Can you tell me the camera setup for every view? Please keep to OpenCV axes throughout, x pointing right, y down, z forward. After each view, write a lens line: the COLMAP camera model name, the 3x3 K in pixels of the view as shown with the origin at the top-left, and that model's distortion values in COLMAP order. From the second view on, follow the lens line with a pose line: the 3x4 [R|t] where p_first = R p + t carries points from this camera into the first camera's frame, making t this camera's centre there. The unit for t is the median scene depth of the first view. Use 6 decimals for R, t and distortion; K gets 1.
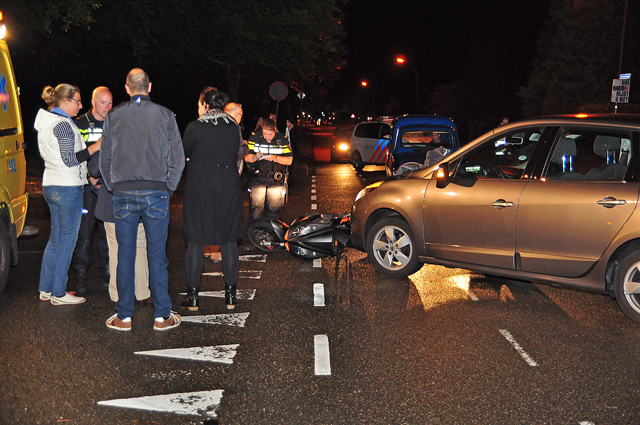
lens RADIAL K [[925.3, 0, 320.0], [0, 925.3, 212.5], [0, 0, 1]] dist [0.089858, 0.009306]
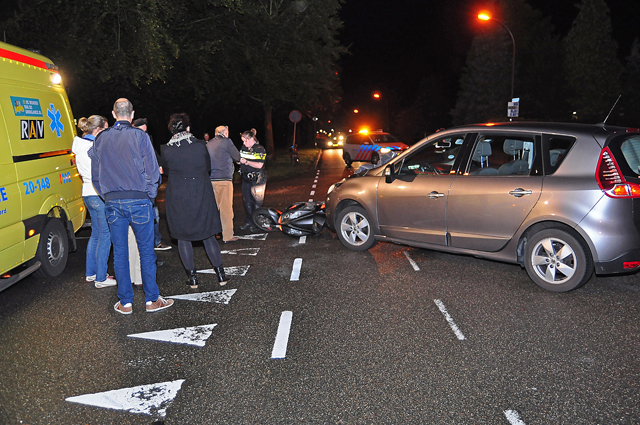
lens RADIAL K [[568.7, 0, 320.0], [0, 568.7, 212.5], [0, 0, 1]] dist [-0.069714, 0.000311]
pose [[0.999215, -0.034201, -0.019976, 0.052026], [0.034926, 0.998699, 0.037144, -0.019474], [0.018680, -0.037813, 0.999110, 0.216460]]
